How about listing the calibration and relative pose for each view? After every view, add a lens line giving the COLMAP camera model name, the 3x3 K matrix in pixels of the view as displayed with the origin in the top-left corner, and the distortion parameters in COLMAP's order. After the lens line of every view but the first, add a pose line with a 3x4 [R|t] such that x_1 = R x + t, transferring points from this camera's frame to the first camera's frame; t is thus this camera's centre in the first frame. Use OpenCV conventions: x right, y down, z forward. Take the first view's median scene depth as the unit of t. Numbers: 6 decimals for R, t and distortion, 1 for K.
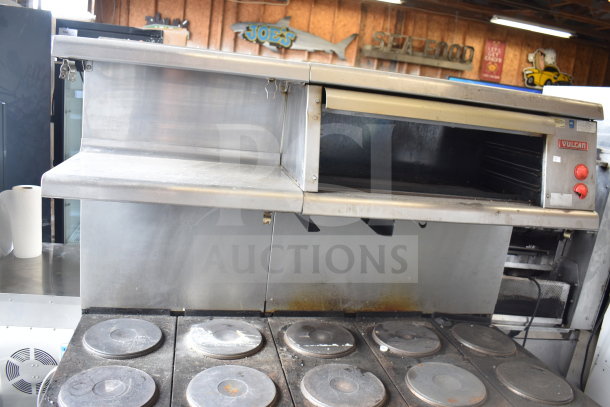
lens RADIAL K [[488.7, 0, 306.5], [0, 488.7, 205.0], [0, 0, 1]] dist [-0.102128, 0.022530]
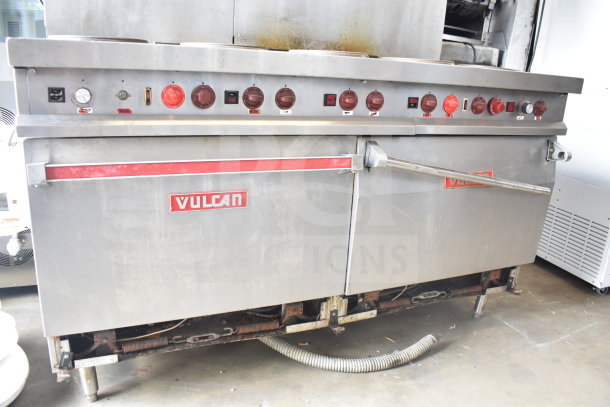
lens RADIAL K [[466.9, 0, 304.3], [0, 466.9, 204.5], [0, 0, 1]] dist [-0.106172, 0.023930]
pose [[0.980305, -0.107966, 0.165363, -0.150529], [0.092228, 0.990695, 0.100084, 0.513456], [-0.174630, -0.082862, 0.981141, -0.004305]]
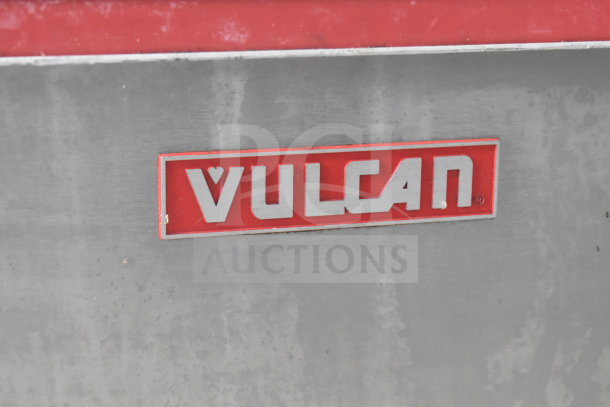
lens RADIAL K [[1369.8, 0, 306.4], [0, 1369.8, 203.7], [0, 0, 1]] dist [0.045118, 0.000000]
pose [[0.992789, -0.110023, 0.047591, -0.205979], [0.106817, 0.992128, 0.065369, 0.539803], [-0.054408, -0.059814, 0.996726, 0.253442]]
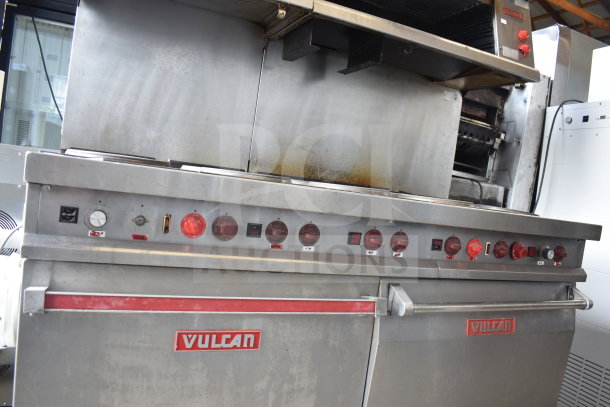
lens RADIAL K [[466.9, 0, 306.5], [0, 466.9, 206.6], [0, 0, 1]] dist [-0.106172, 0.023930]
pose [[0.976973, 0.004441, 0.213315, -0.192647], [0.025122, 0.990434, -0.135678, 0.472441], [-0.211877, 0.137913, 0.967517, 0.052219]]
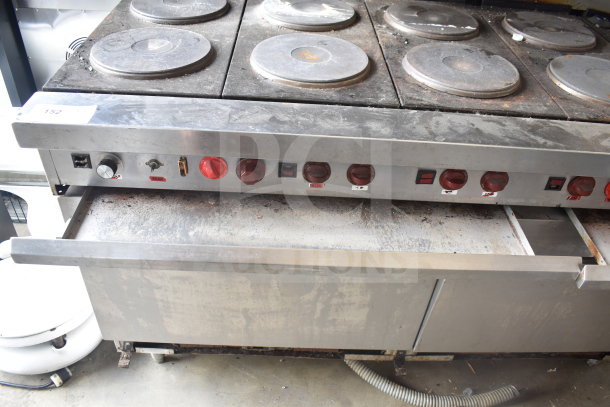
lens RADIAL K [[488.7, 0, 305.6], [0, 488.7, 202.1], [0, 0, 1]] dist [-0.102128, 0.022530]
pose [[0.978780, 0.091623, -0.183292, -0.001541], [0.000413, 0.893589, 0.448887, 0.200922], [0.204916, -0.439437, 0.874588, 0.192175]]
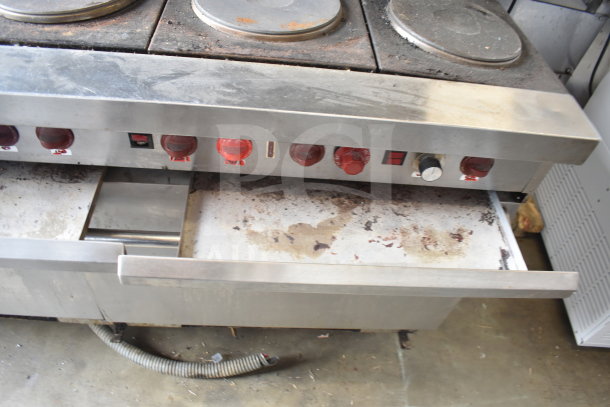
lens RADIAL K [[466.9, 0, 305.8], [0, 466.9, 200.9], [0, 0, 1]] dist [-0.106172, 0.023930]
pose [[0.984424, 0.136659, -0.110604, 0.381480], [-0.049471, 0.819014, 0.571637, 0.238625], [0.168706, -0.557262, 0.813018, 0.418929]]
